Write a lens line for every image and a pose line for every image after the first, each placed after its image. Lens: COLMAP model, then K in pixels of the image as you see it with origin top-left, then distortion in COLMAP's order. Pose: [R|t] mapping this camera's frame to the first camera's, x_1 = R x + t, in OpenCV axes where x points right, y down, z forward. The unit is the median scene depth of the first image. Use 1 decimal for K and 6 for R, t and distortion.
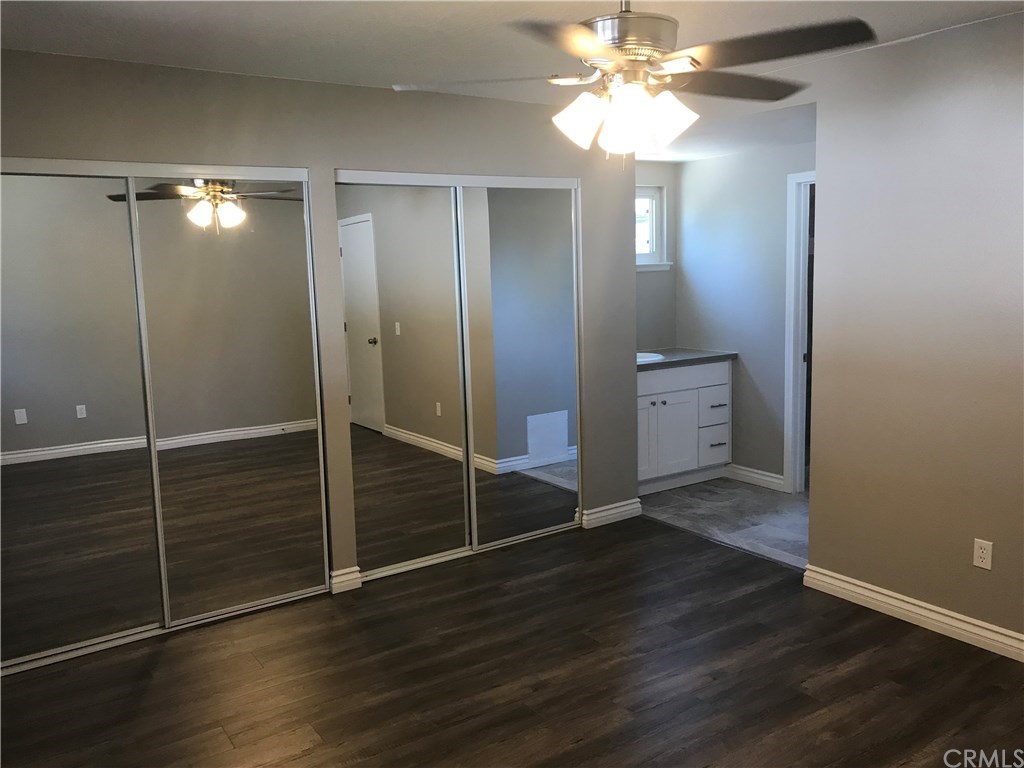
lens RADIAL K [[839.0, 0, 511.5], [0, 839.0, 371.8], [0, 0, 1]] dist [0.027463, -0.012513]
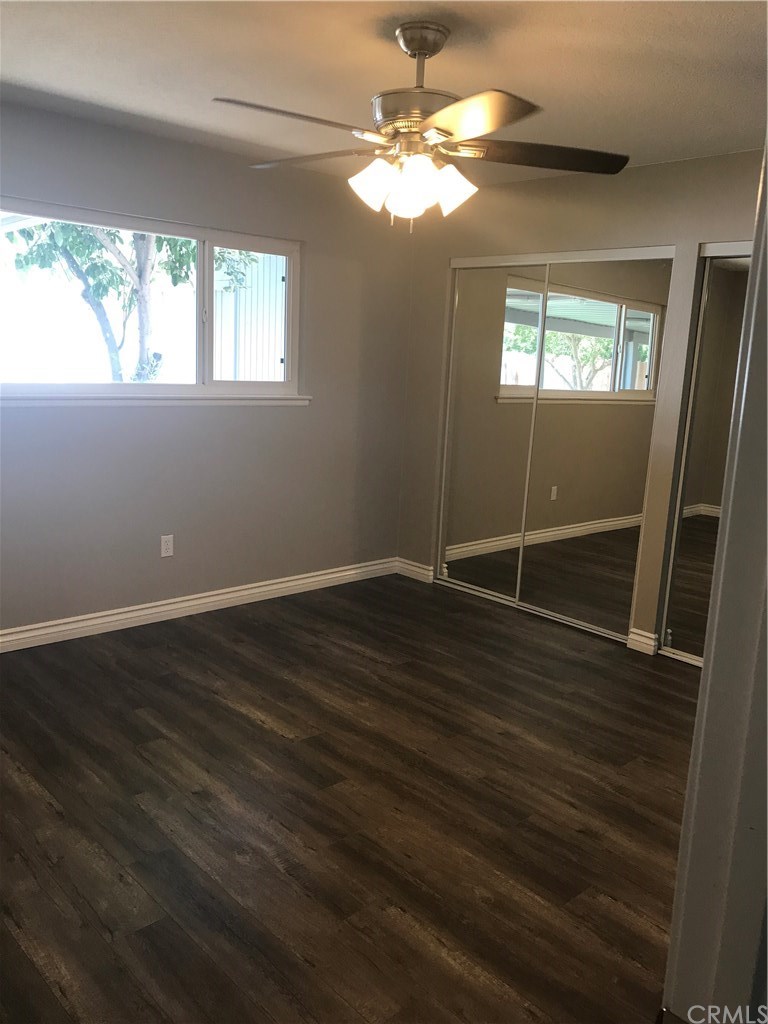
lens RADIAL K [[849.4, 0, 384.9], [0, 849.4, 483.5], [0, 0, 1]] dist [0.004651, 0.005191]
pose [[0.152885, 0.189140, -0.969975, 0.706346], [-0.185460, 0.969567, 0.159829, -0.049608], [0.970686, 0.155457, 0.183310, 0.444760]]
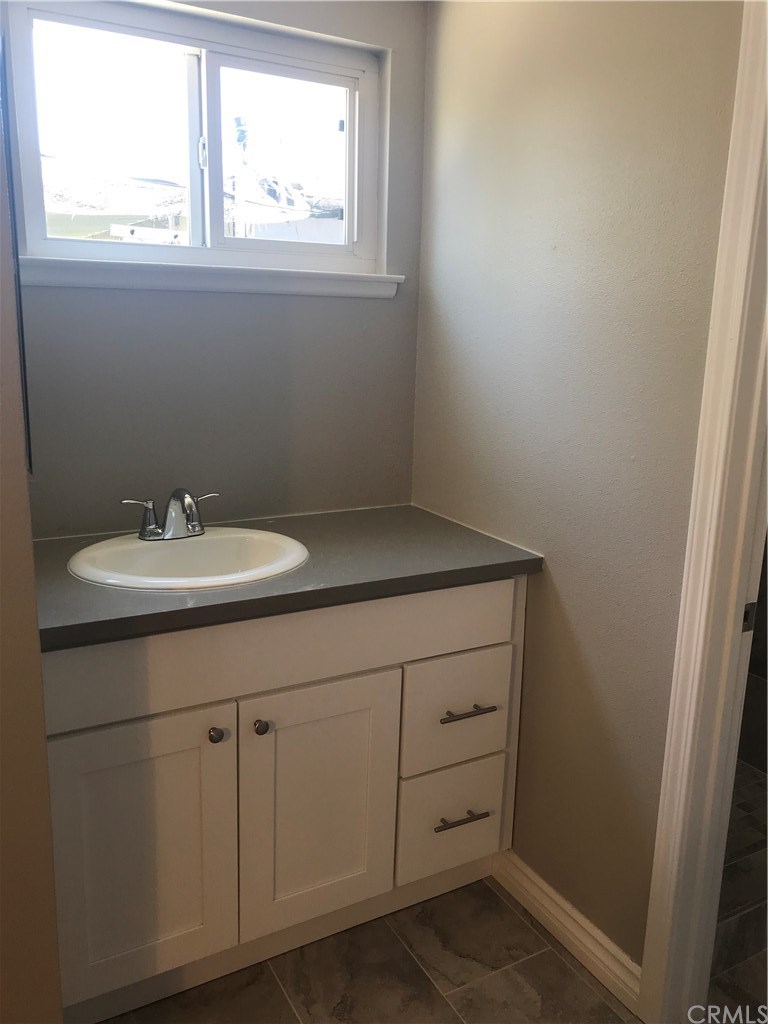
lens RADIAL K [[839.0, 0, 384.6], [0, 839.0, 481.5], [0, 0, 1]] dist [0.027463, -0.012513]
pose [[0.994887, 0.073412, -0.069360, 0.309137], [-0.067512, 0.994185, 0.083897, -0.103171], [0.075116, -0.078785, 0.994058, 0.907642]]
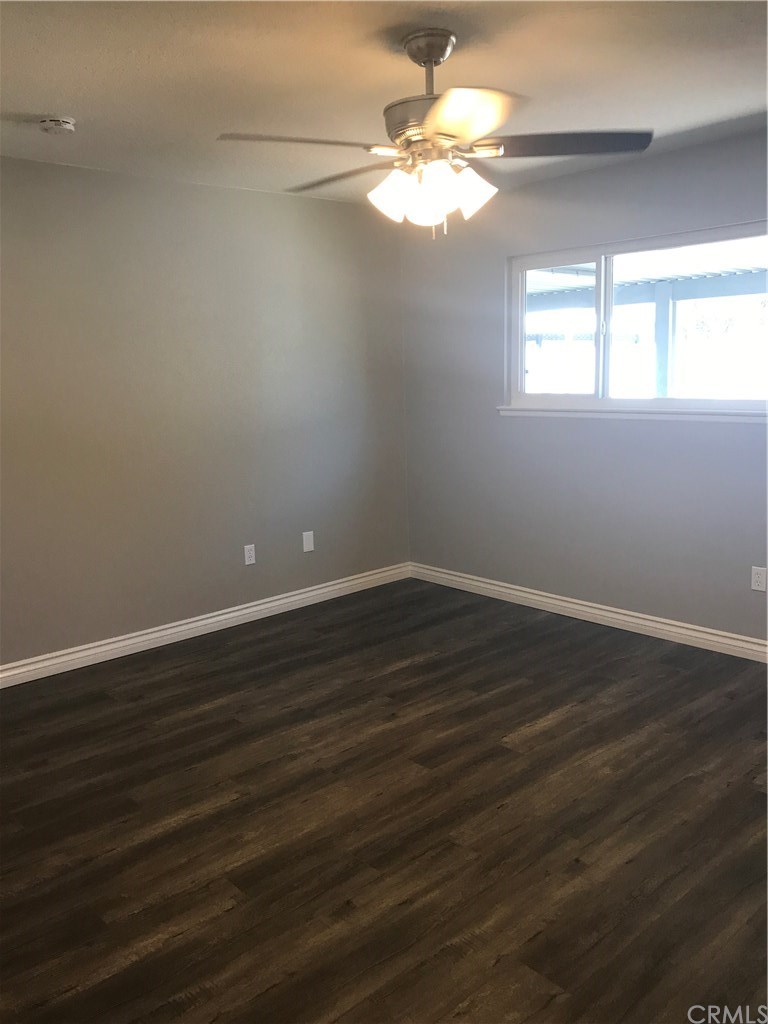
lens RADIAL K [[839.4, 0, 384.0], [0, 839.4, 512.0], [0, 0, 1]] dist [0.051253, -0.087933]
pose [[-0.987936, 0.082226, -0.131231, 0.204587], [0.038318, 0.950838, 0.307309, -0.130636], [0.150048, 0.298573, -0.942518, 1.168381]]
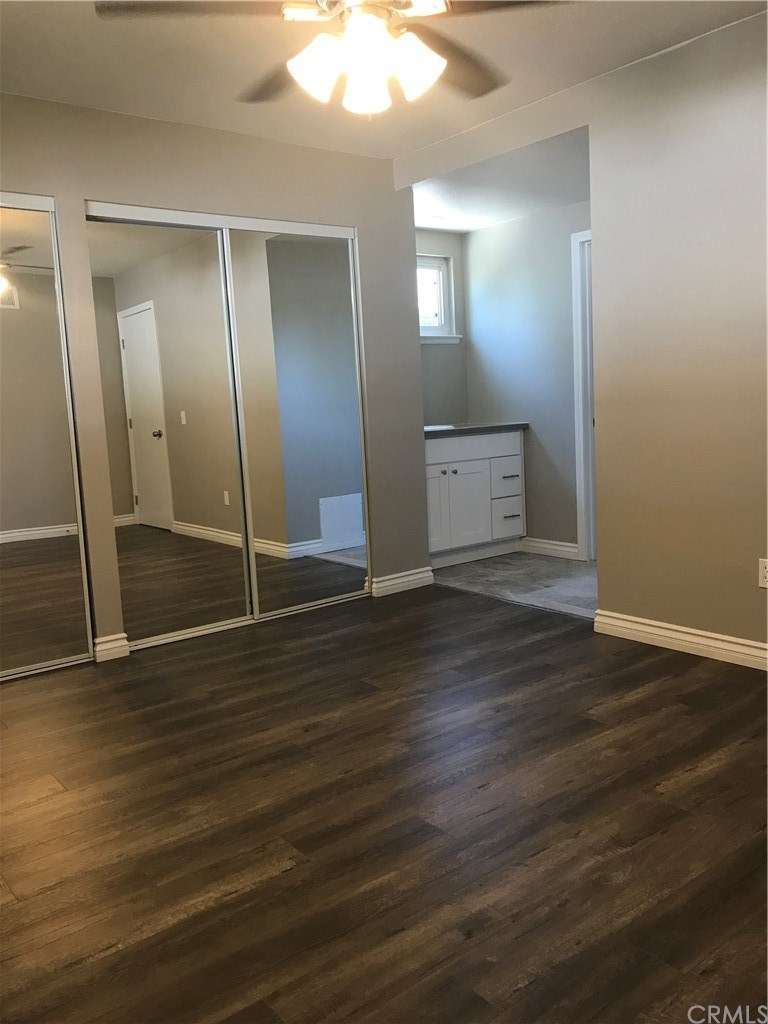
lens RADIAL K [[833.6, 0, 385.5], [0, 833.6, 498.1], [0, 0, 1]] dist [0.067614, -0.131530]
pose [[0.997105, -0.029210, 0.070209, 0.041973], [0.030119, 0.999475, -0.011928, 0.098133], [-0.069824, 0.014008, 0.997461, 0.051971]]
